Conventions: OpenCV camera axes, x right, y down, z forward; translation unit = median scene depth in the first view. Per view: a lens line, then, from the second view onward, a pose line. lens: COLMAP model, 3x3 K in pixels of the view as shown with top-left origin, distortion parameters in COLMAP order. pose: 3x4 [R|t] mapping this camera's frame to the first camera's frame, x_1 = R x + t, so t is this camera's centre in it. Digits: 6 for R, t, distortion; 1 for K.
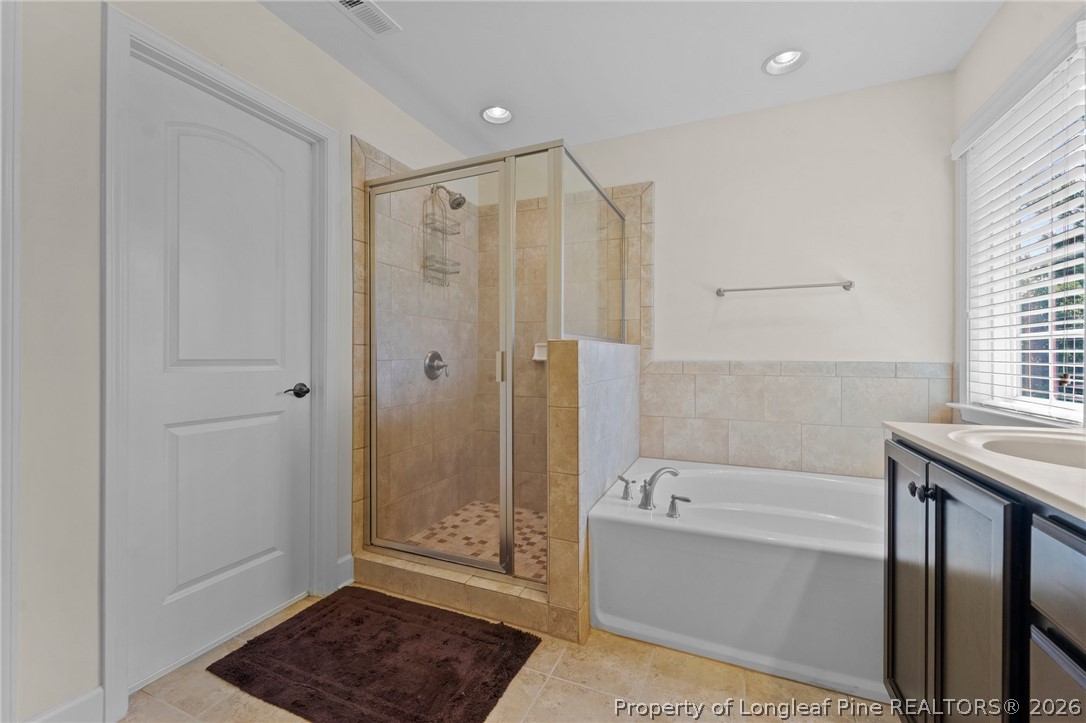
lens RADIAL K [[445.0, 0, 540.7], [0, 445.0, 358.0], [0, 0, 1]] dist [-0.000127, -0.001309]
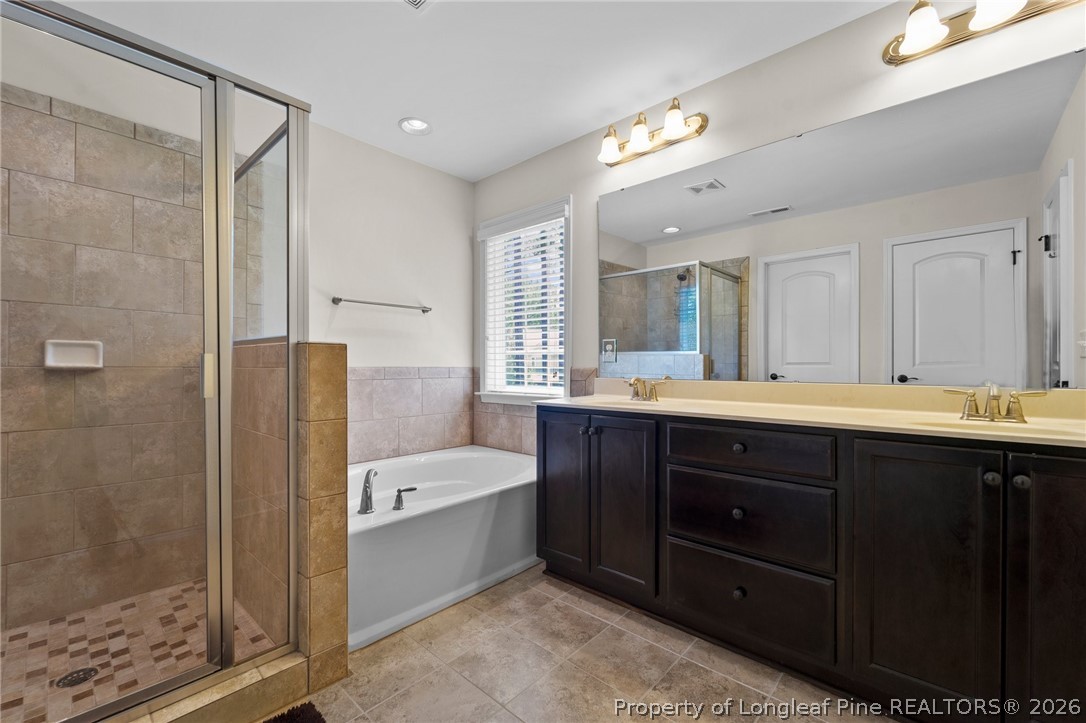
lens RADIAL K [[445.0, 0, 540.2], [0, 445.0, 365.4], [0, 0, 1]] dist [-0.000127, -0.001309]
pose [[0.324100, -0.001081, 0.946022, -0.588277], [-0.000429, 0.999999, 0.001290, 0.002196], [-0.946023, -0.000824, 0.324099, 0.298990]]
